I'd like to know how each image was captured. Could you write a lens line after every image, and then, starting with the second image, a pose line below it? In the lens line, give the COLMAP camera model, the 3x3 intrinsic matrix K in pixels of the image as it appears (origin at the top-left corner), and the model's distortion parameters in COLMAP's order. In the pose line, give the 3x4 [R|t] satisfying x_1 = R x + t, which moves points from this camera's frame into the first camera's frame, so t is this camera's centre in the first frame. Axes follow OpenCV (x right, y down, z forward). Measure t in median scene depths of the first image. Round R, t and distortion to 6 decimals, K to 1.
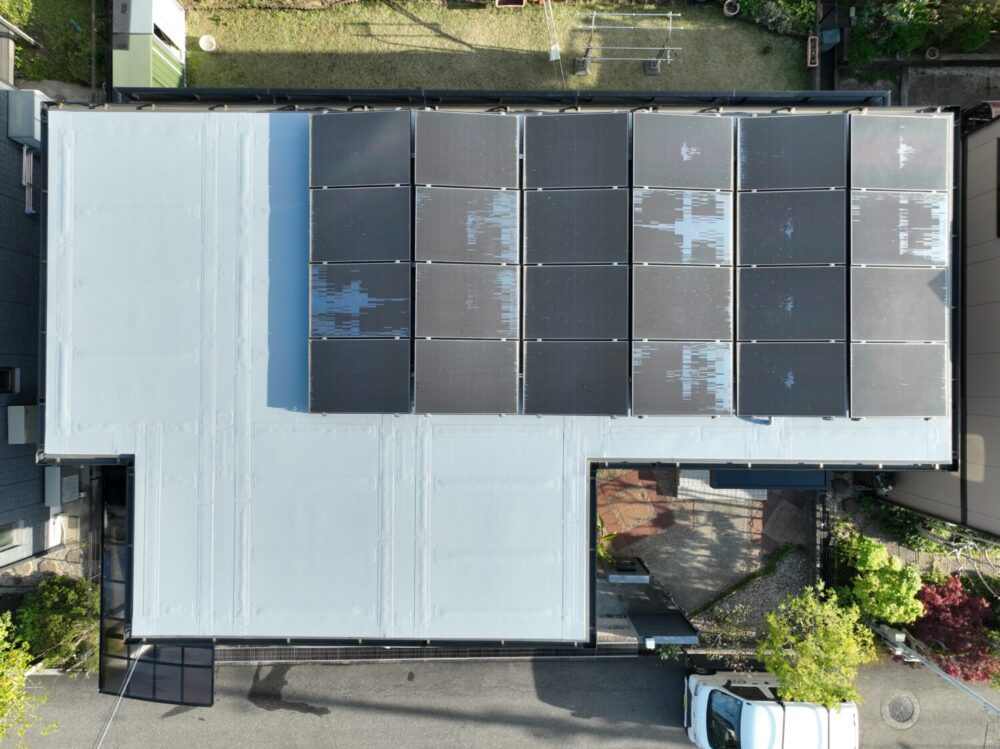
lens RADIAL K [[702.3, 0, 502.2], [0, 702.3, 373.9], [0, 0, 1]] dist [-0.000711, 0.015421]
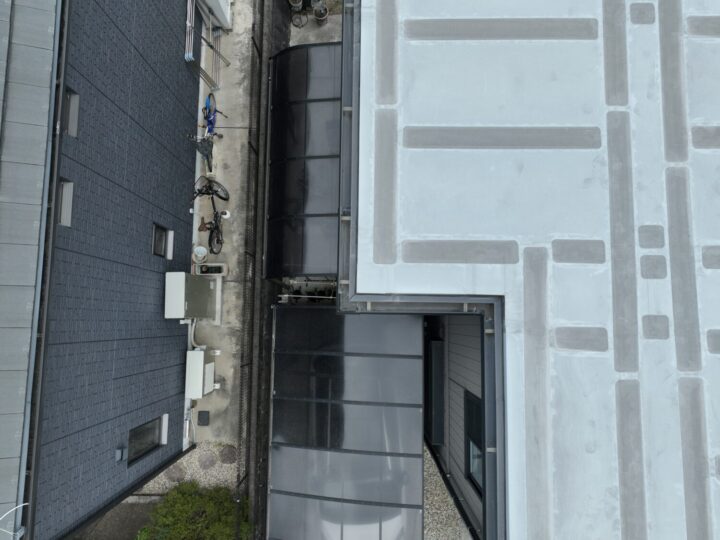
lens RADIAL K [[511.9, 0, 360.0], [0, 511.9, 270.0], [0, 0, 1]] dist [0.003455, 0.004350]
pose [[0.999958, 0.005618, -0.007239, -0.653358], [-0.006267, 0.995651, -0.092954, 0.136128], [0.006686, 0.092996, 0.995644, 0.560849]]
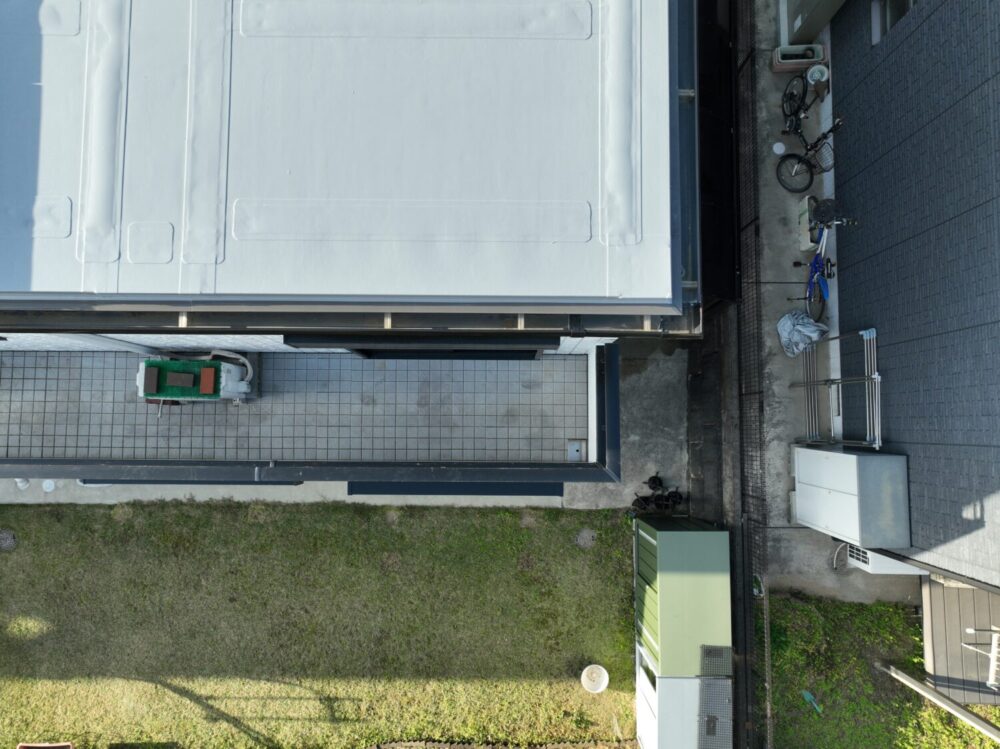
lens RADIAL K [[702.3, 0, 502.2], [0, 702.3, 373.9], [0, 0, 1]] dist [-0.000711, 0.015421]
pose [[-0.999944, 0.002190, 0.010369, -0.574252], [-0.001290, -0.996300, 0.085938, -0.447594], [0.010519, 0.085920, 0.996247, 0.673566]]
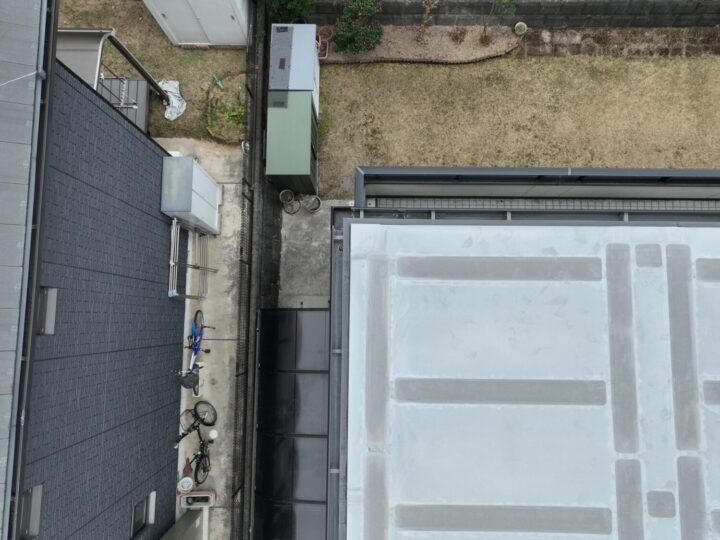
lens RADIAL K [[505.6, 0, 361.6], [0, 505.6, 269.6], [0, 0, 1]] dist [-0.000711, 0.015421]
pose [[0.999987, 0.004413, -0.002513, -0.644766], [-0.004624, 0.995805, -0.091380, -0.298678], [0.002099, 0.091390, 0.995813, 0.576501]]
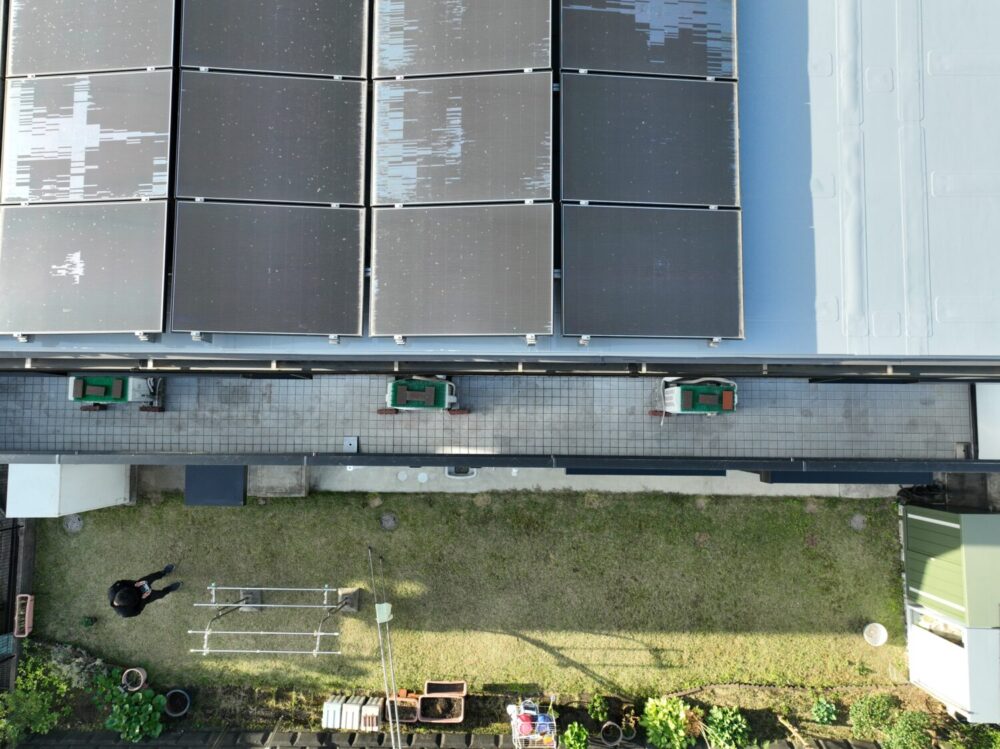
lens RADIAL K [[702.3, 0, 502.2], [0, 702.3, 373.9], [0, 0, 1]] dist [-0.000711, 0.015421]
pose [[-0.999895, 0.000810, 0.014458, -0.089003], [0.000417, -0.996409, 0.084674, -0.441765], [0.014475, 0.084671, 0.996304, 0.439367]]
